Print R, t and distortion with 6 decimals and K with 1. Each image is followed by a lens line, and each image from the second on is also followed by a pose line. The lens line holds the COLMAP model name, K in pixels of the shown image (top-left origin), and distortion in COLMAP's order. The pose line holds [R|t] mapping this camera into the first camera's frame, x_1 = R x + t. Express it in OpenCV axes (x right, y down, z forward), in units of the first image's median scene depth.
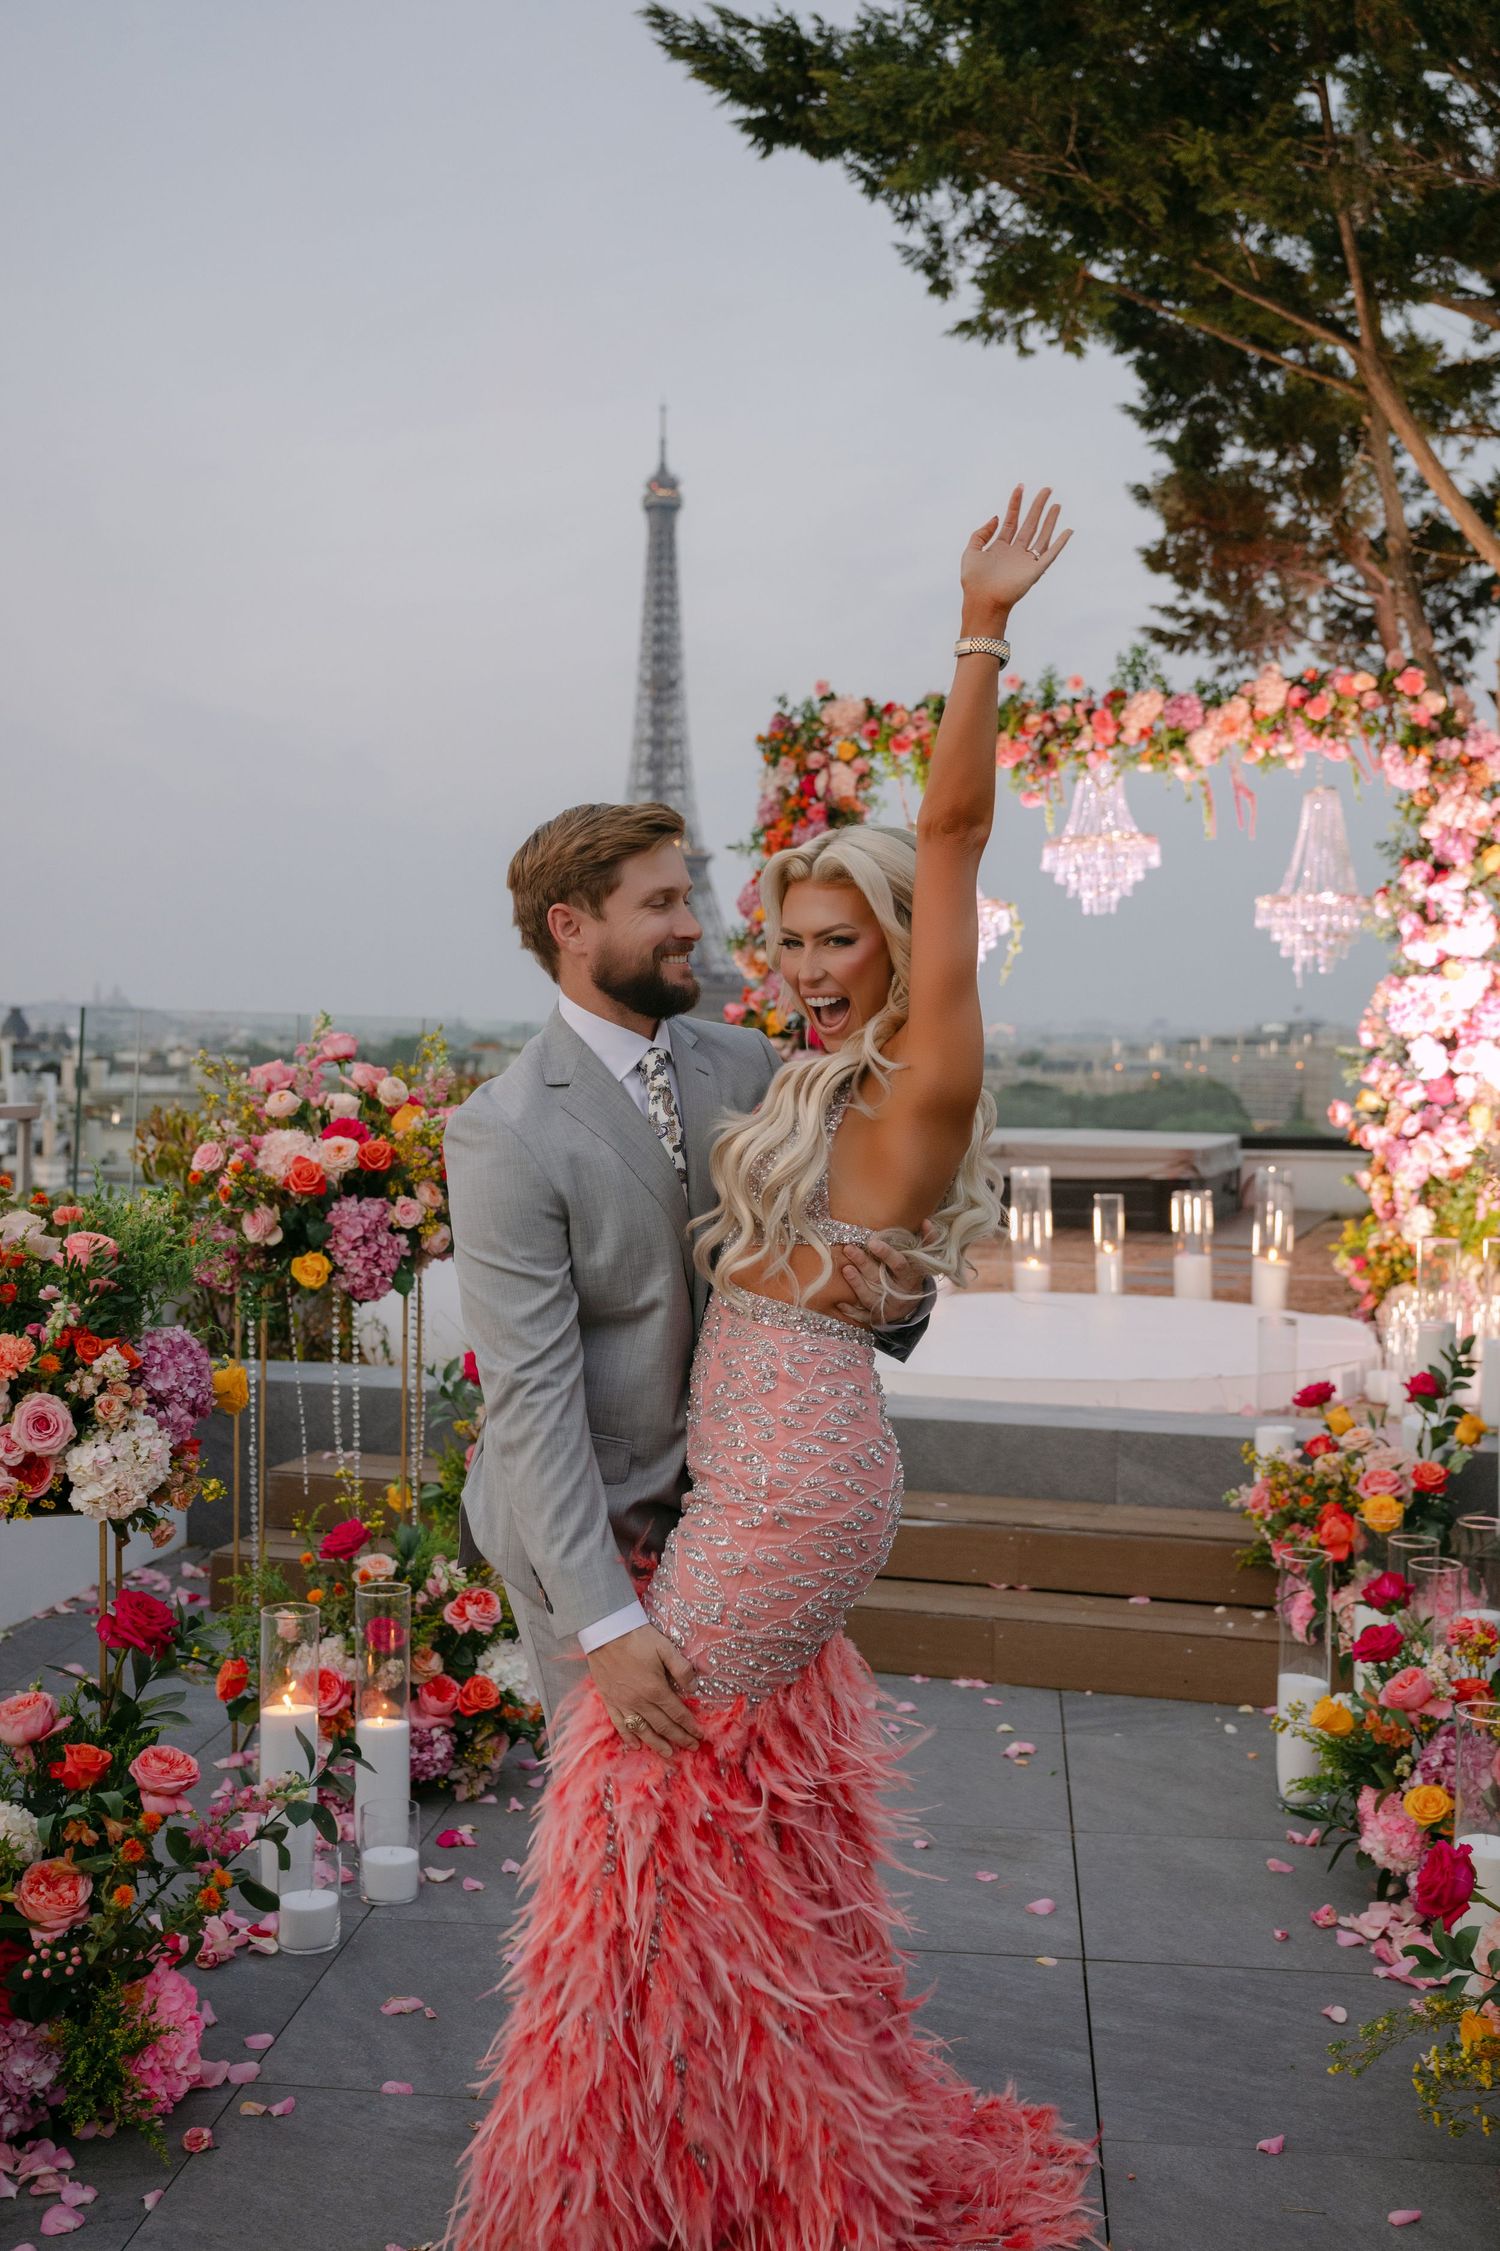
lens RADIAL K [[2394.6, 0, 749.1], [0, 2394.6, 1125.2], [0, 0, 1]] dist [-0.010001, 0.000000]
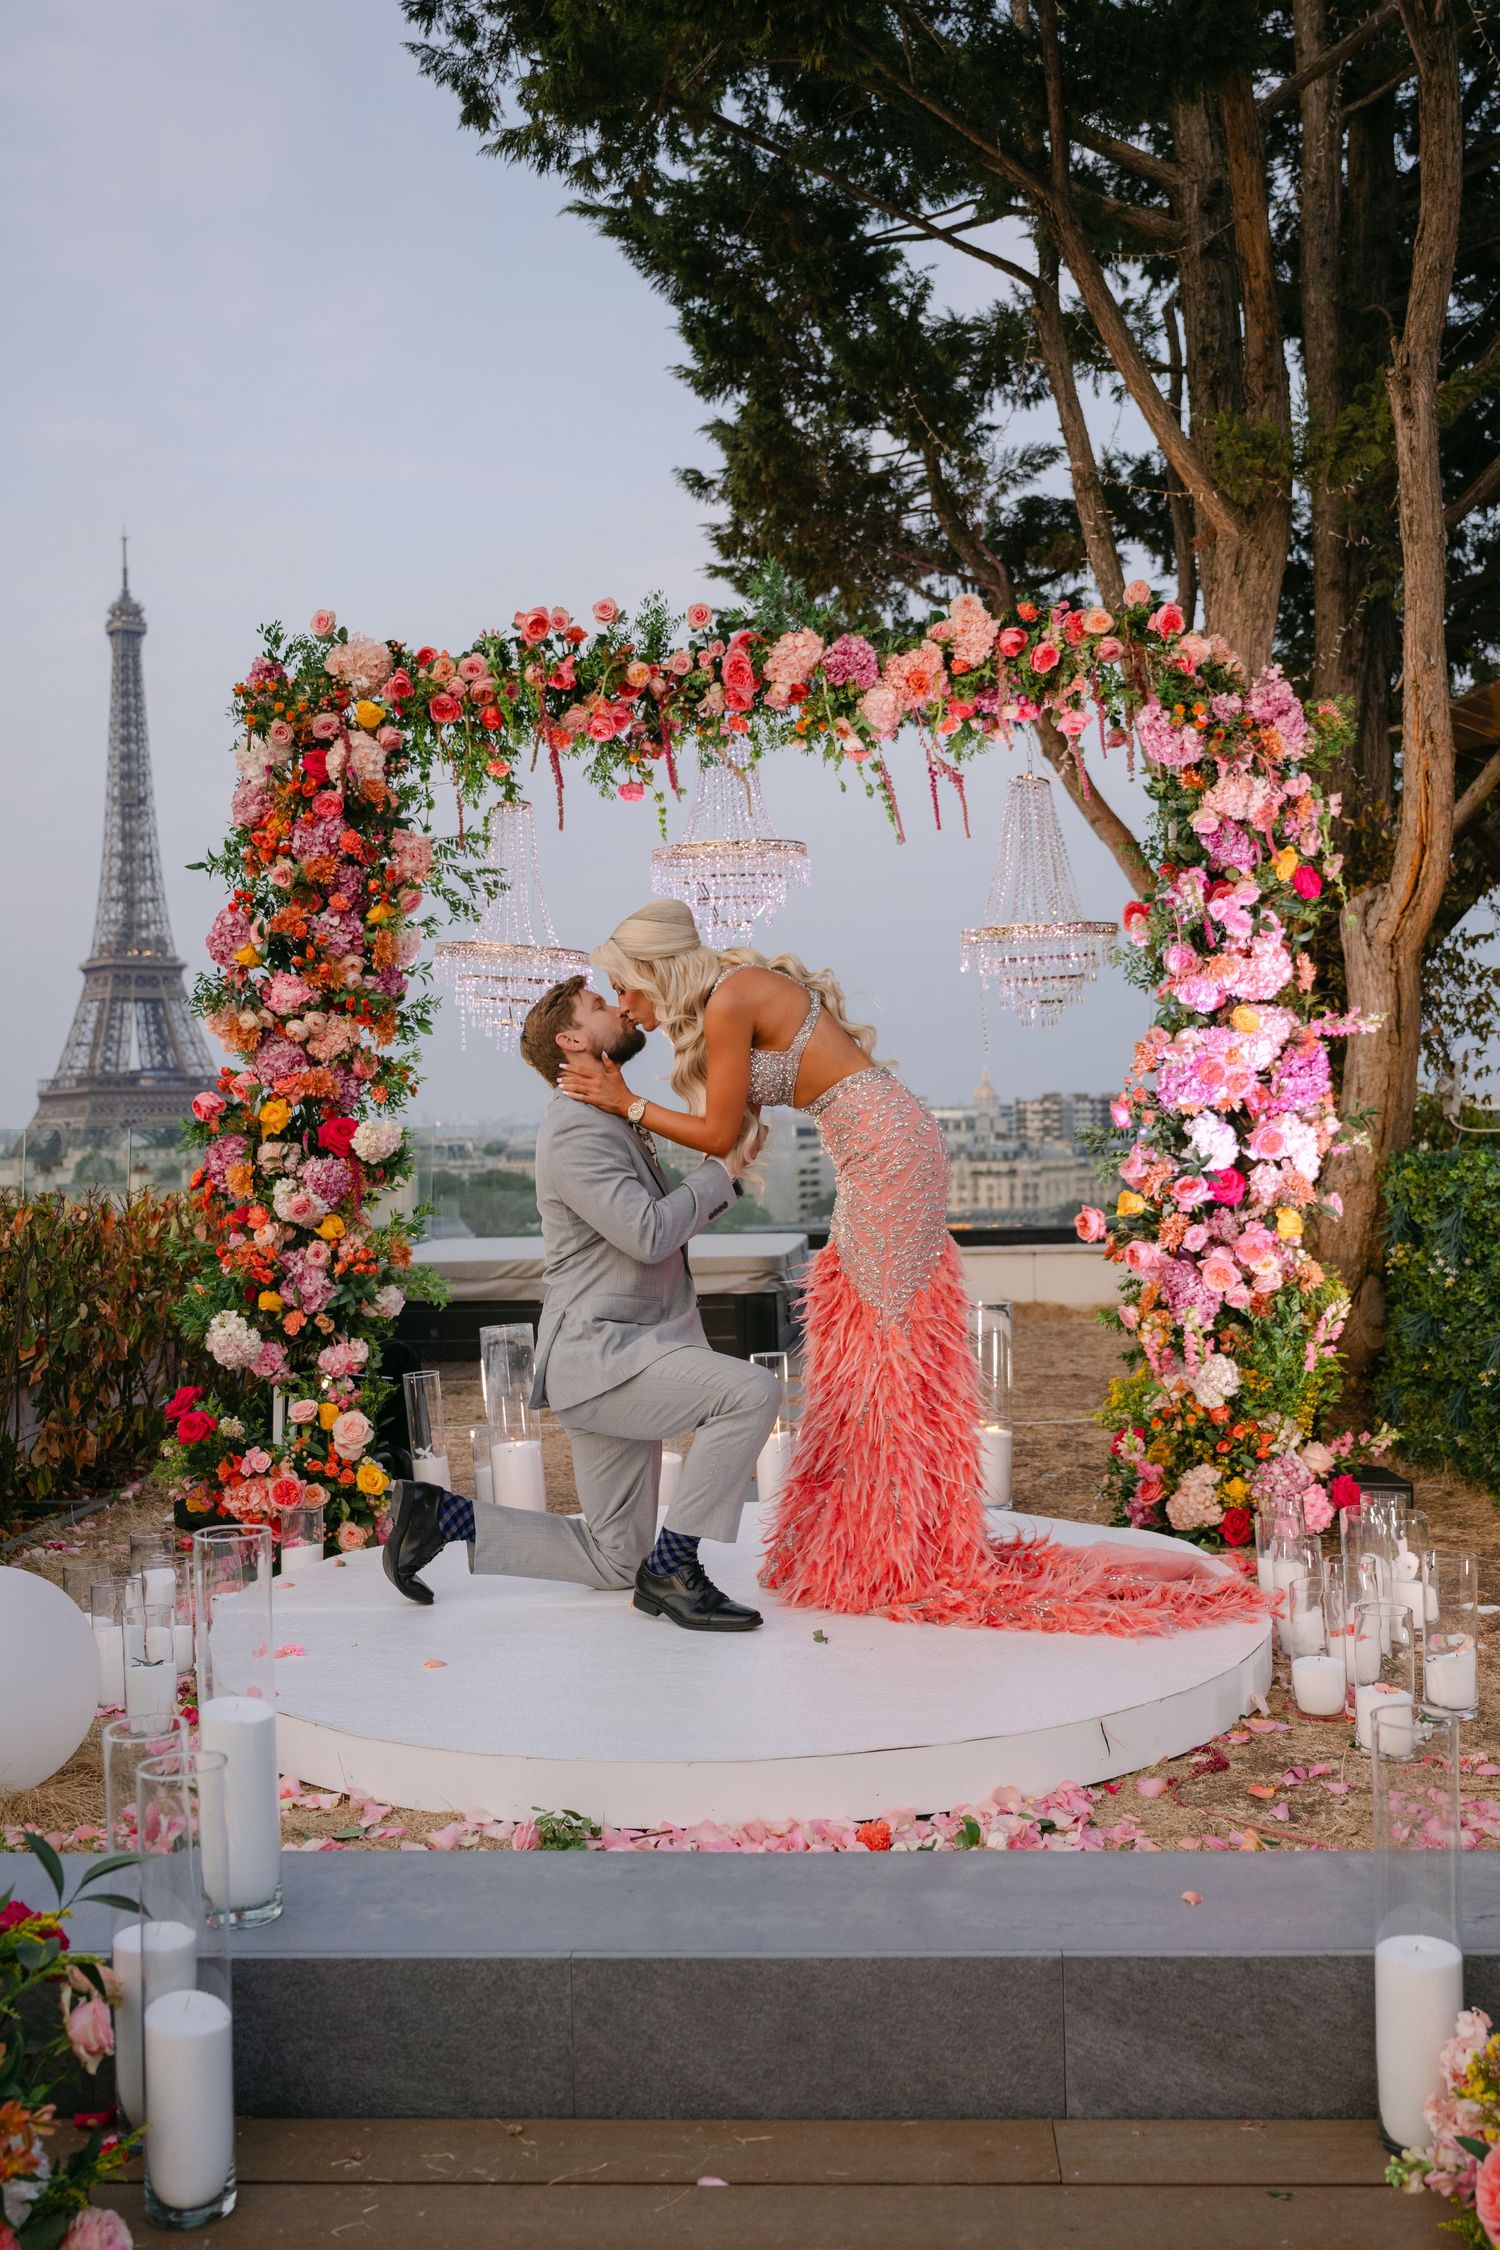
lens RADIAL K [[2225.7, 0, 756.9], [0, 2225.7, 1111.2], [0, 0, 1]] dist [0.021636, 0.000000]
pose [[0.972428, -0.027928, 0.231526, -0.001695], [0.038246, 0.998459, -0.040199, -0.015541], [-0.230046, 0.047946, 0.971998, 0.380148]]
